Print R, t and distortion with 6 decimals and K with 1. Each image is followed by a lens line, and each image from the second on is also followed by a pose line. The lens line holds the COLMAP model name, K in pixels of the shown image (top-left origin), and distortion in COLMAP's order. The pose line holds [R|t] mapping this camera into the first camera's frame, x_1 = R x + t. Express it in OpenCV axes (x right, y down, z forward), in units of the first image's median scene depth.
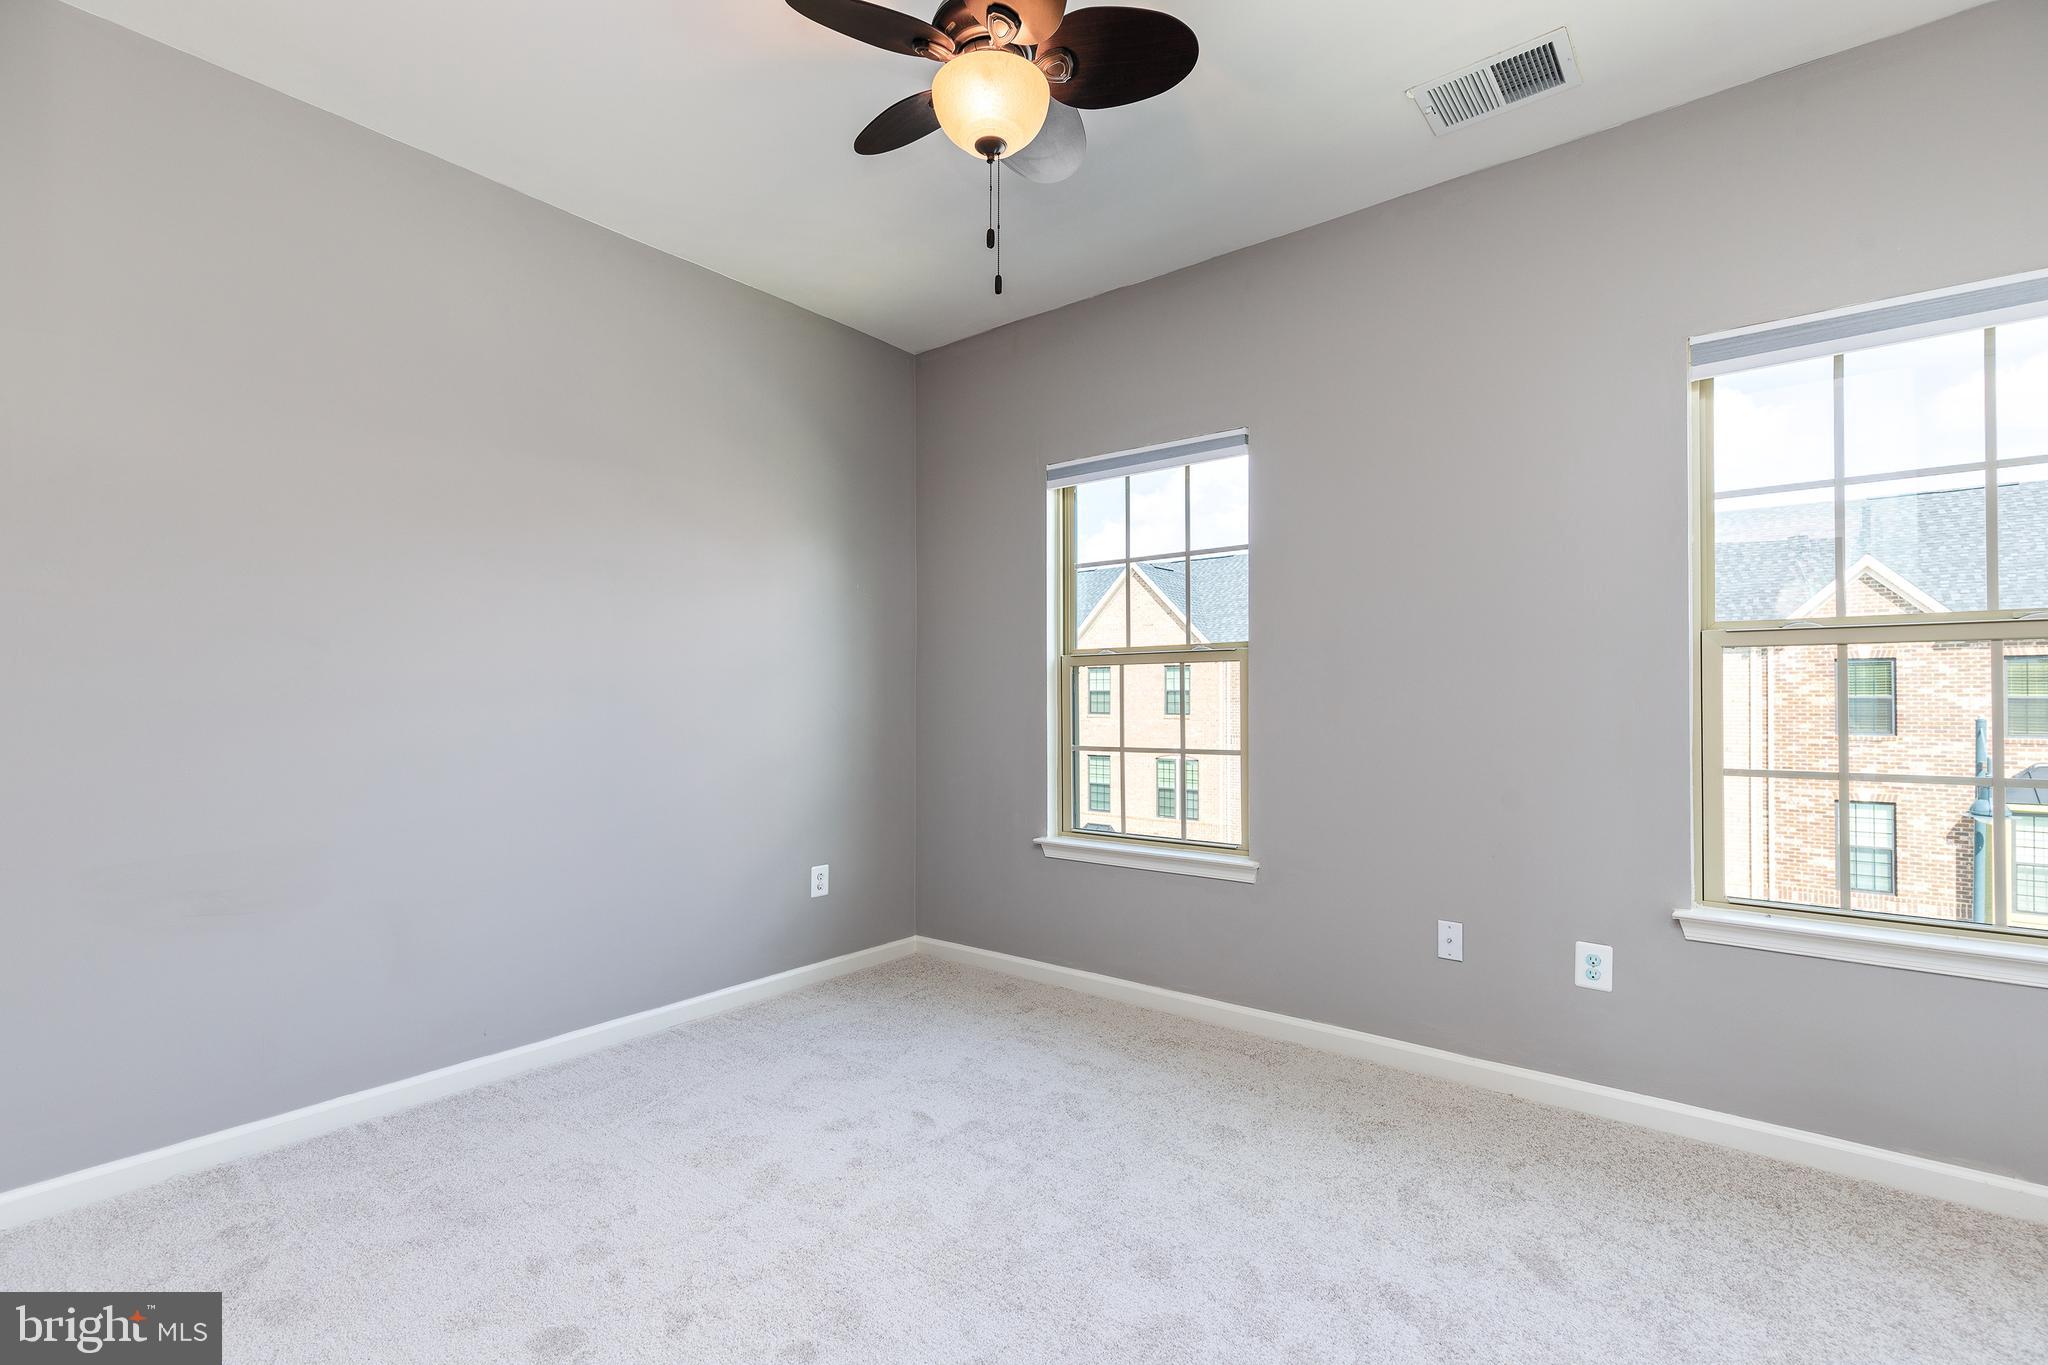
lens RADIAL K [[933.3, 0, 1029.8], [0, 933.3, 694.2], [0, 0, 1]] dist [0.011377, -0.000716]
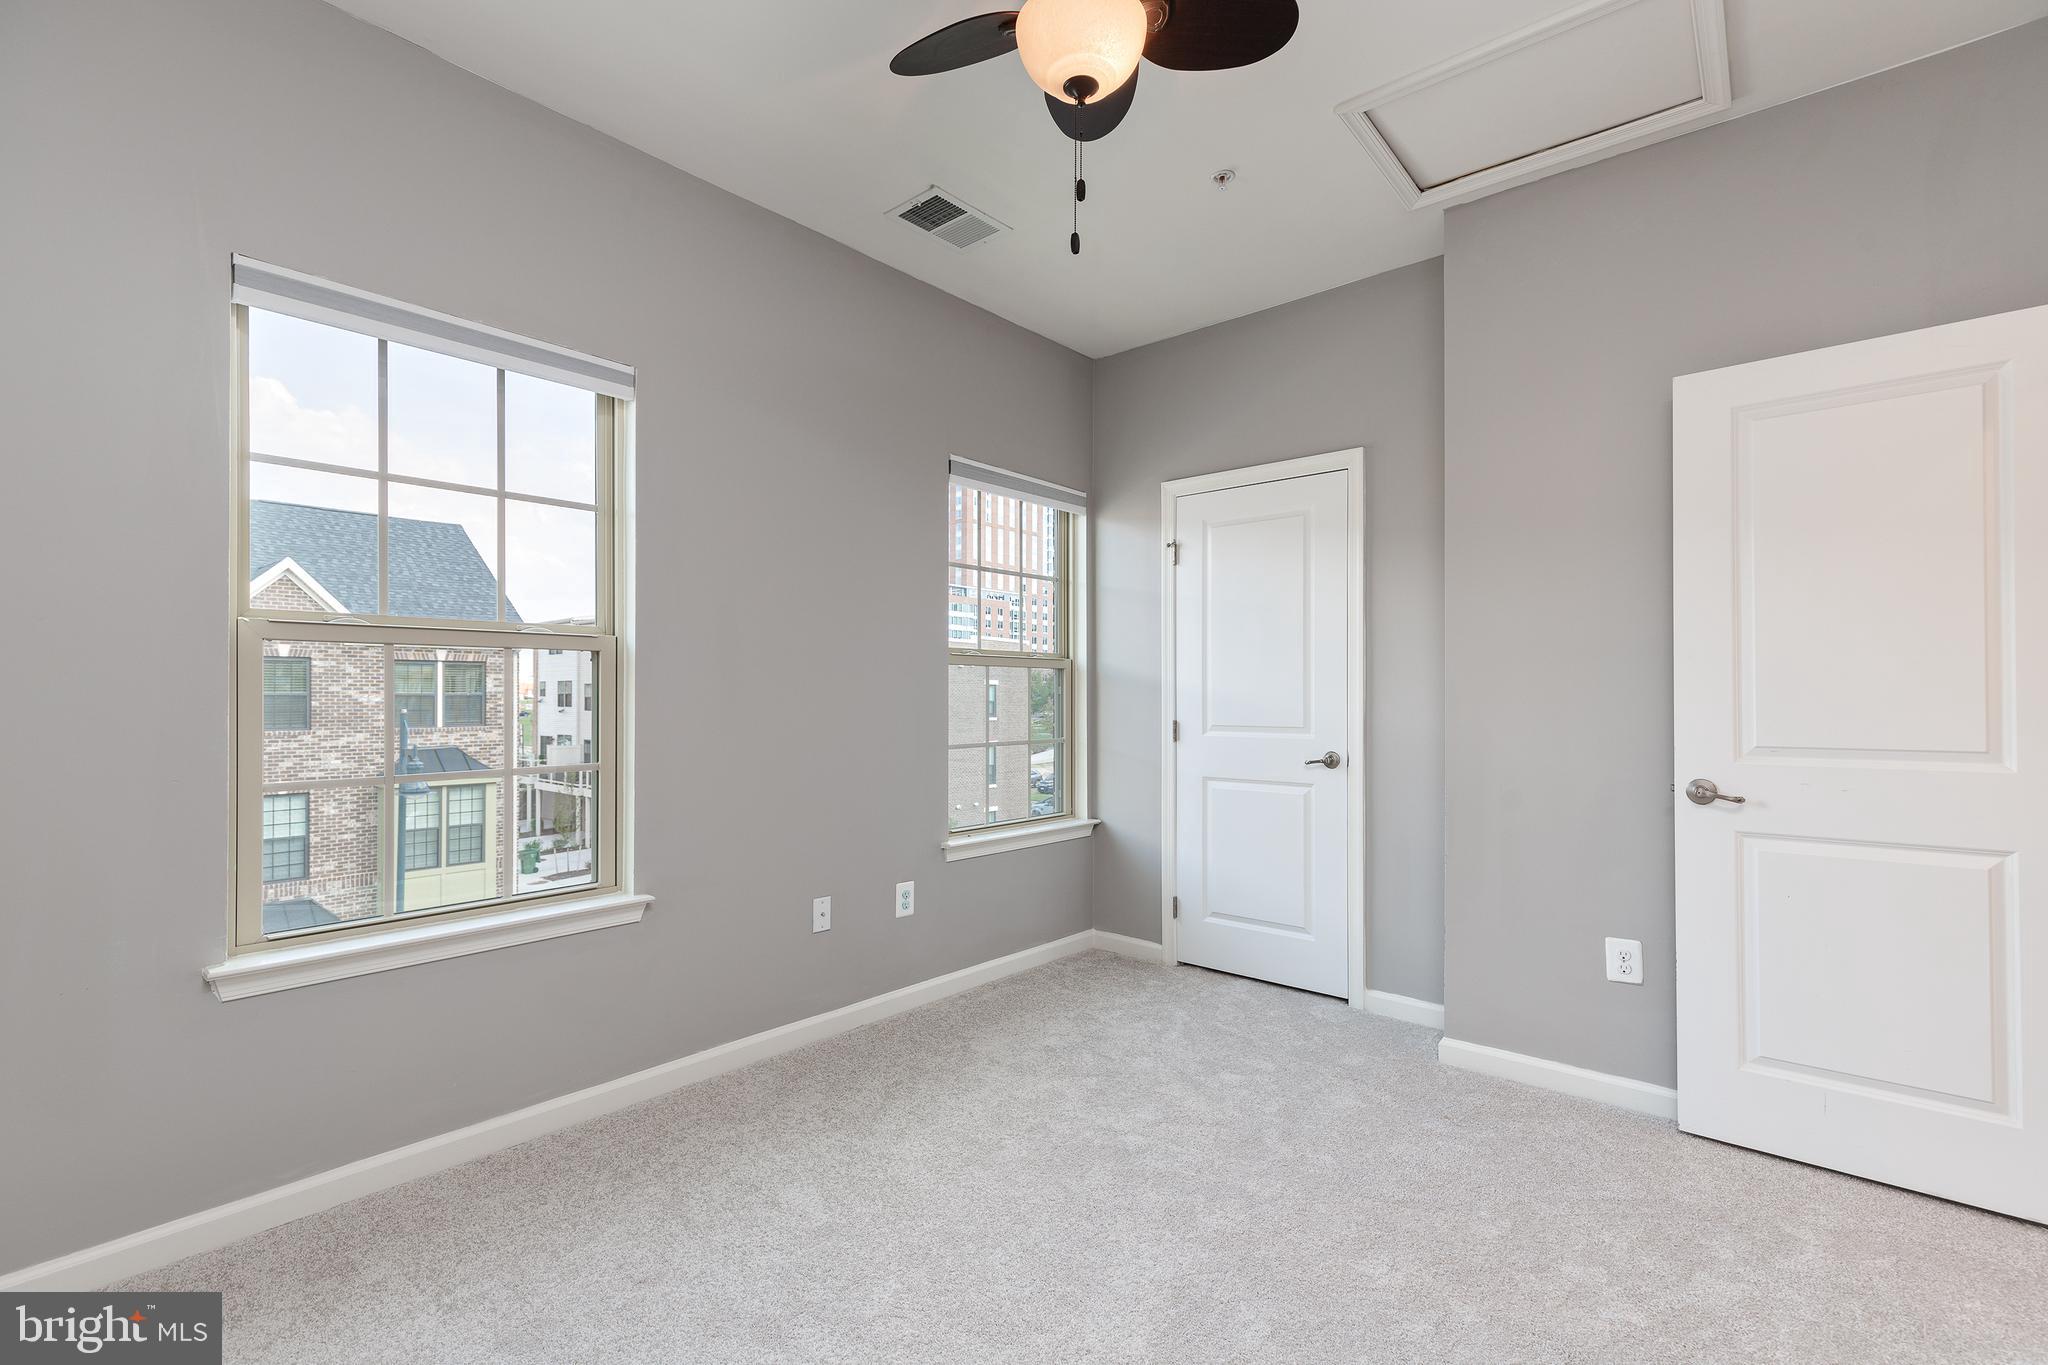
lens RADIAL K [[933.3, 0, 1040.1], [0, 933.3, 684.7], [0, 0, 1]] dist [0.011377, -0.000716]
pose [[0.033268, 0.012958, 0.999362, -0.125173], [-0.007190, 0.999893, -0.012725, 0.000284], [-0.999421, -0.006762, 0.033358, 0.133685]]
